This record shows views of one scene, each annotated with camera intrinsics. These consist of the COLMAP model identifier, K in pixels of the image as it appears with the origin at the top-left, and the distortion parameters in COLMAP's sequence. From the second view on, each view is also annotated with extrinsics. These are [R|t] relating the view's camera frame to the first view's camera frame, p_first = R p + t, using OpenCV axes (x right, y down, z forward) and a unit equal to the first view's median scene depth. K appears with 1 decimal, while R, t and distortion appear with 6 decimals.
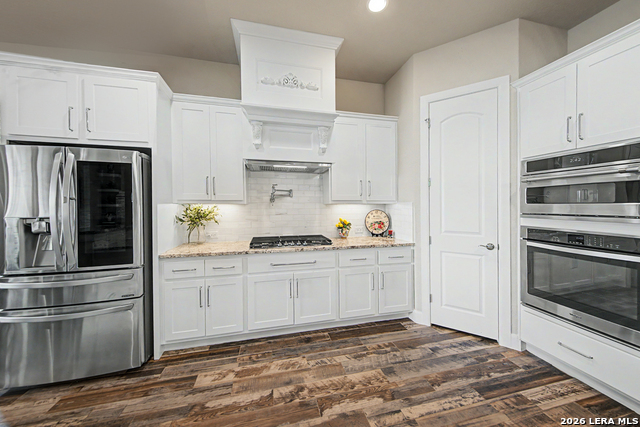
lens RADIAL K [[223.9, 0, 326.3], [0, 223.9, 207.5], [0, 0, 1]] dist [0.007903, 0.000003]
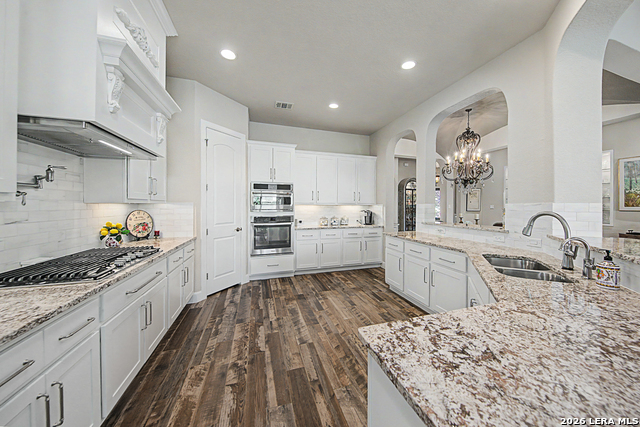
lens RADIAL K [[213.5, 0, 320.7], [0, 213.5, 205.6], [0, 0, 1]] dist [-0.000824, -0.000134]
pose [[-0.042947, -0.002488, 0.999074, -0.879801], [0.002743, 0.999993, 0.002608, -0.009939], [-0.999074, 0.002852, -0.042940, 0.432635]]
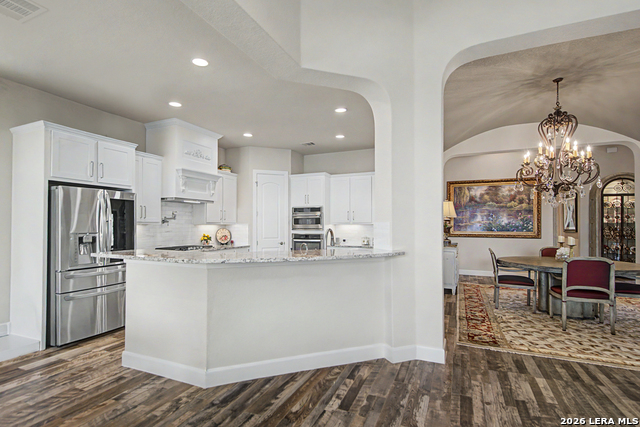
lens RADIAL K [[299.4, 0, 319.6], [0, 299.4, 221.4], [0, 0, 1]] dist [0.000283, 0.000019]
pose [[0.621973, 0.008915, 0.782988, -1.369762], [0.008270, 0.999805, -0.017953, 0.008762], [-0.782995, 0.017642, 0.621778, -1.159125]]
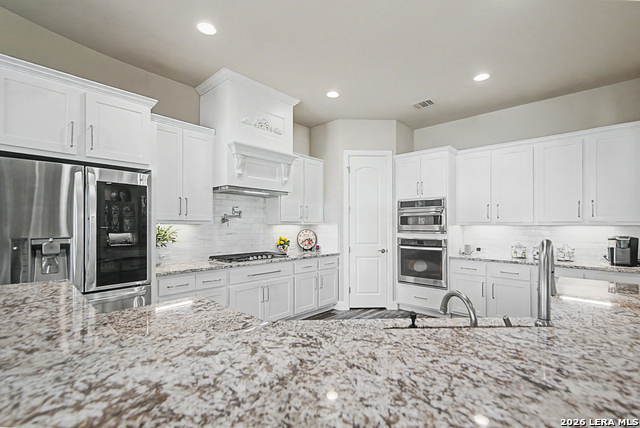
lens RADIAL K [[273.8, 0, 333.1], [0, 273.8, 222.7], [0, 0, 1]] dist [0.001033, 0.000101]
pose [[0.830608, 0.008524, 0.556792, -0.663649], [0.002458, 0.999817, -0.018974, 0.003853], [-0.556852, 0.017129, 0.830435, -0.445967]]
